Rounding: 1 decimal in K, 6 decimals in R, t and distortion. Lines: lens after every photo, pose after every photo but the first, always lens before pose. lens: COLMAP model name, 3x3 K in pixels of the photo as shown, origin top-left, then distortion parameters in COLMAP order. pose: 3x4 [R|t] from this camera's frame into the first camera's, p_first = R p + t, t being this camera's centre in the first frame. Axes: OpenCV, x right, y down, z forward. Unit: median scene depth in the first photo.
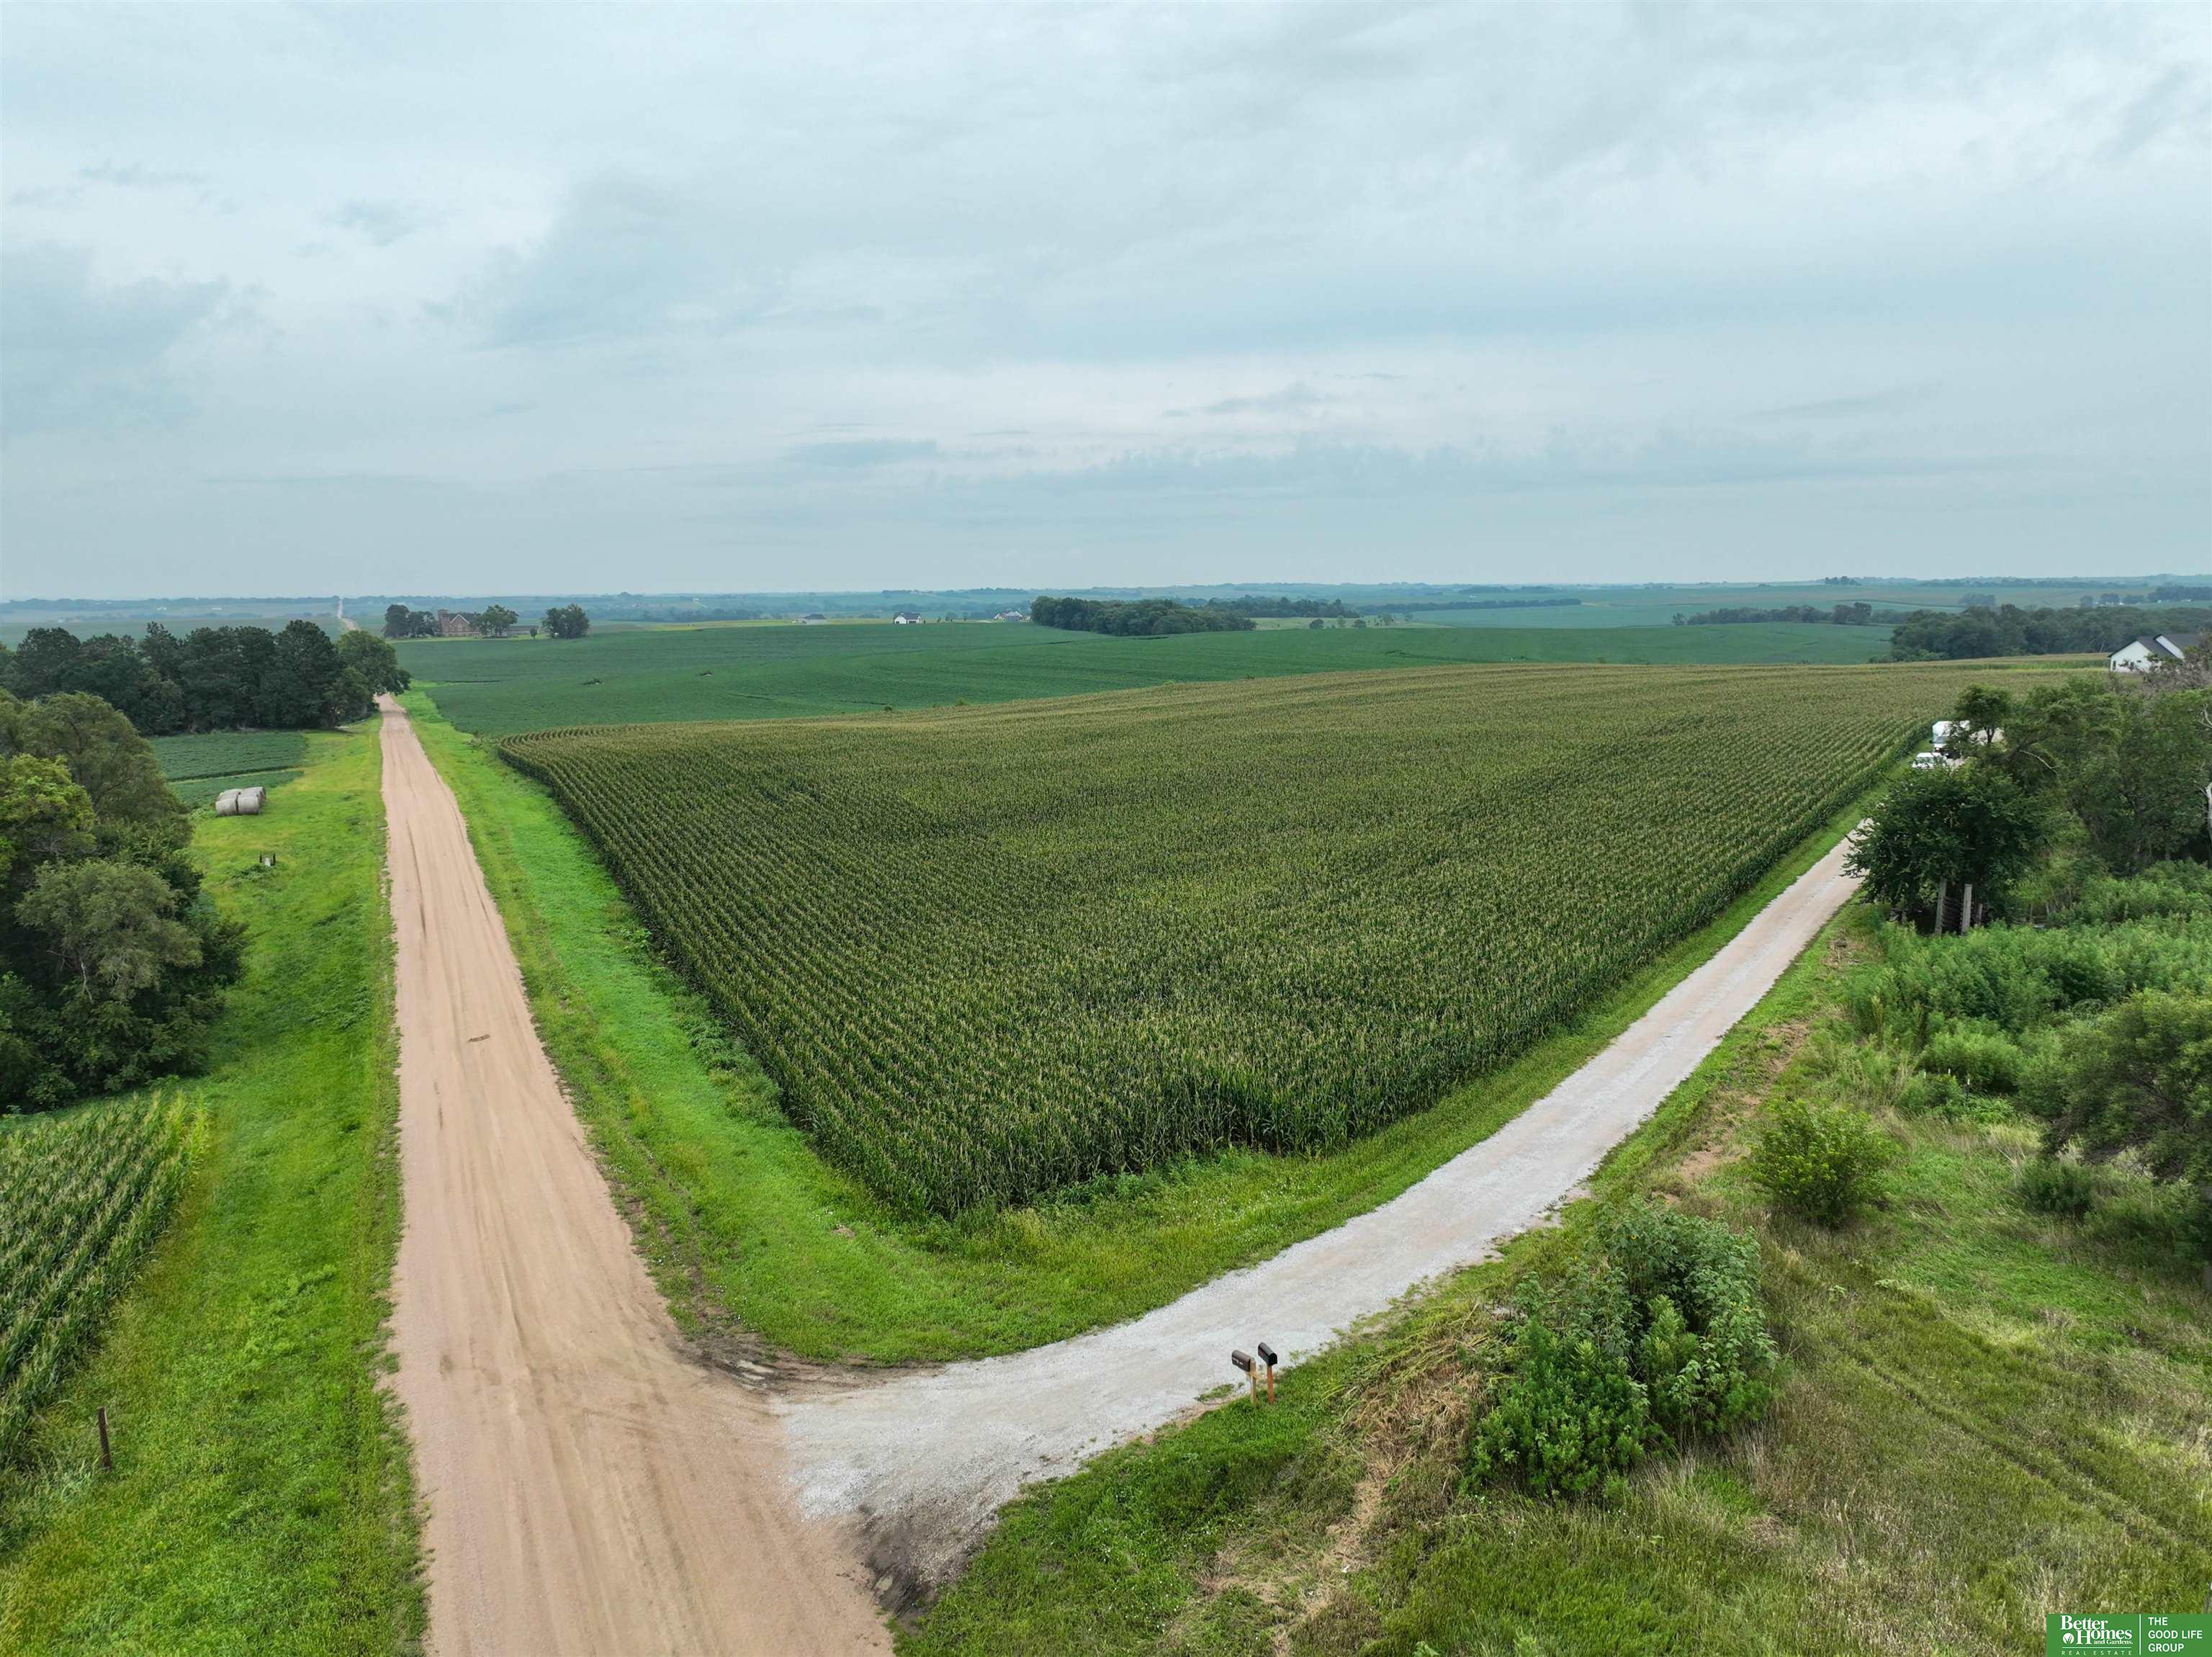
lens RADIAL K [[1549.7, 0, 1106.7], [0, 1549.7, 827.7], [0, 0, 1]] dist [-0.006105, 0.023744]
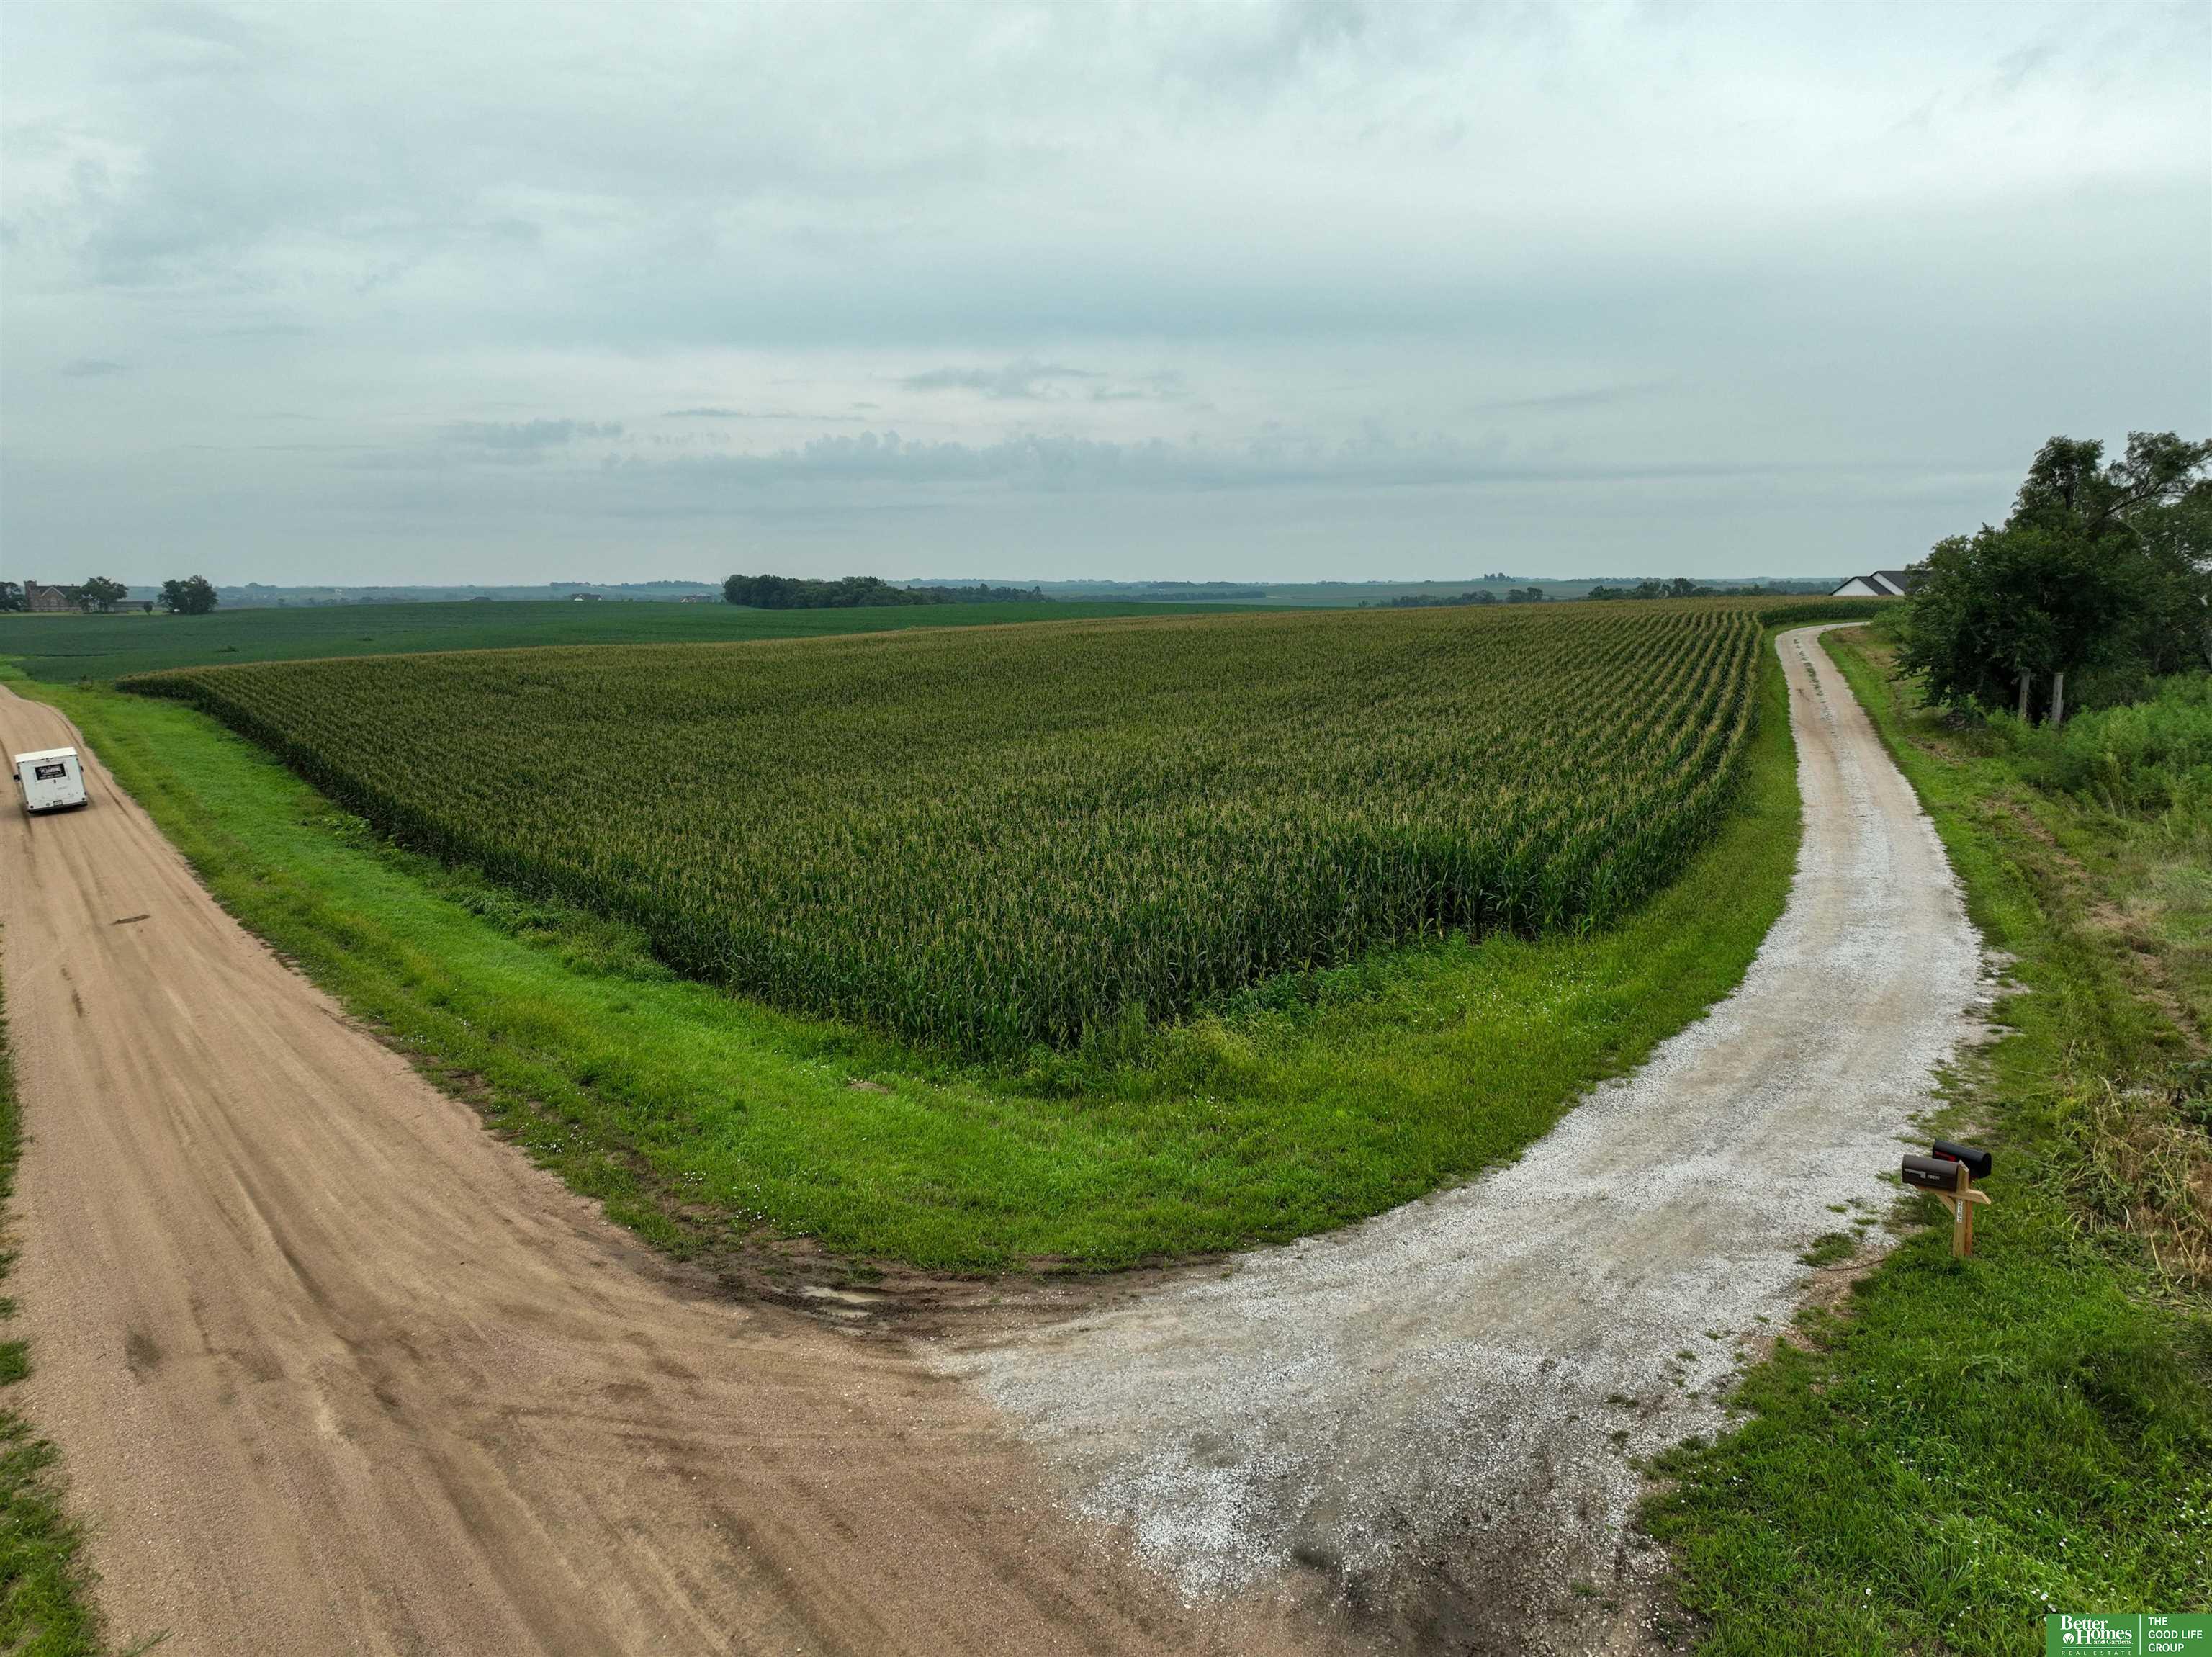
lens RADIAL K [[1549.7, 0, 1101.2], [0, 1549.7, 829.0], [0, 0, 1]] dist [-0.006105, 0.023744]
pose [[0.980506, -0.024415, 0.194968, -0.198742], [0.024303, 0.999700, 0.002966, 0.167435], [-0.194982, 0.001830, 0.980805, 0.418180]]
